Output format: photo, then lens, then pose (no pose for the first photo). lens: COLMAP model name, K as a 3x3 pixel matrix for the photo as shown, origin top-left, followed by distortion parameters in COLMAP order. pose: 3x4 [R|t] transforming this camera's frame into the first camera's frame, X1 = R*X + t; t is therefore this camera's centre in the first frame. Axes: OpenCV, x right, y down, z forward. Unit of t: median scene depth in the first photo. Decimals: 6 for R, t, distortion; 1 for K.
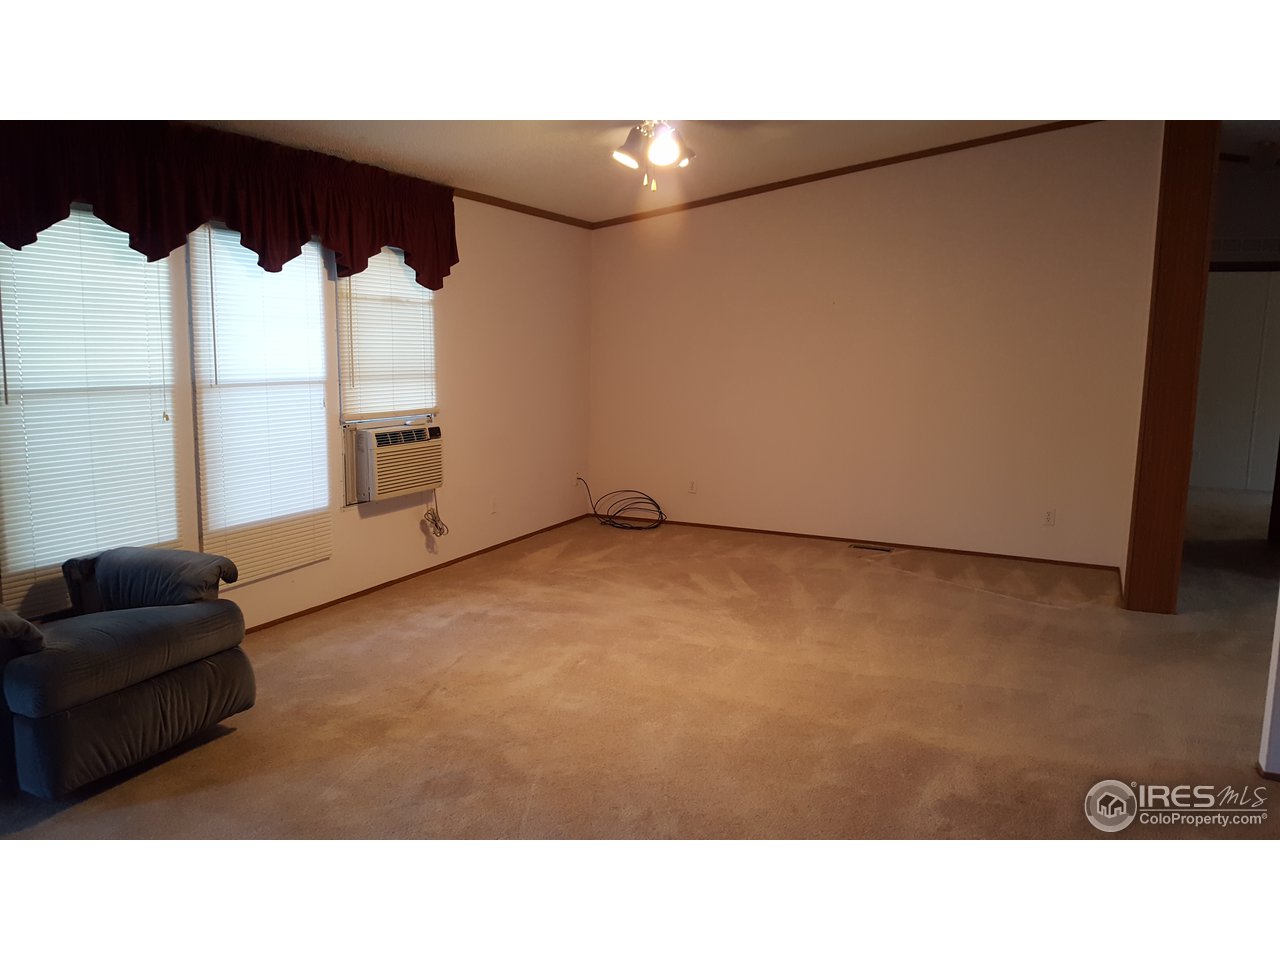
lens RADIAL K [[974.6, 0, 640.0], [0, 974.6, 480.0], [0, 0, 1]] dist [0.192960, -0.481499]
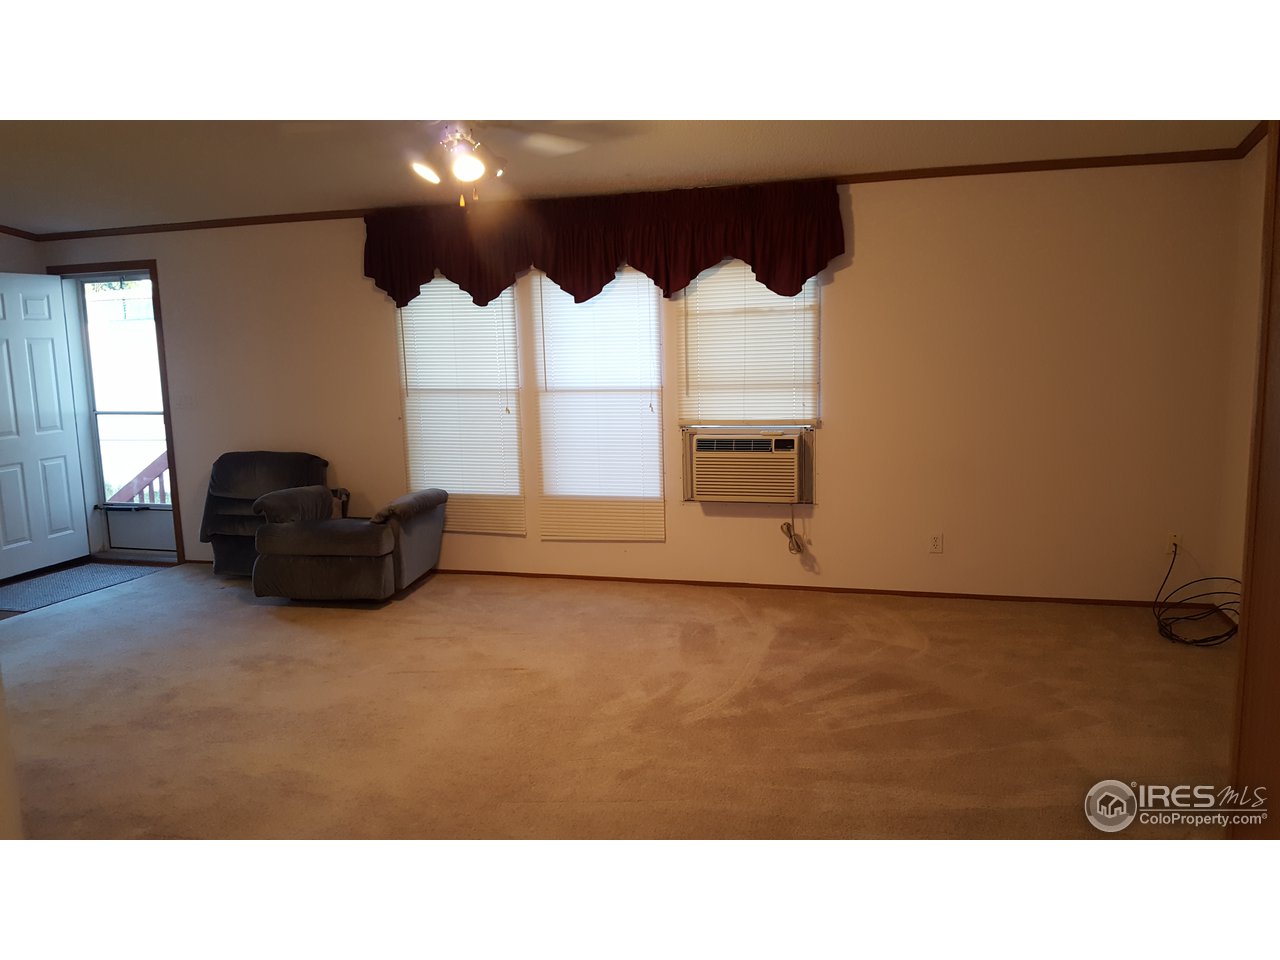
lens RADIAL K [[974.6, 0, 640.0], [0, 974.6, 480.0], [0, 0, 1]] dist [0.192960, -0.481499]
pose [[0.133128, 0.131520, -0.982334, 0.790262], [-0.106203, 0.987342, 0.117797, -0.123346], [0.985392, 0.088645, 0.145411, 0.794678]]
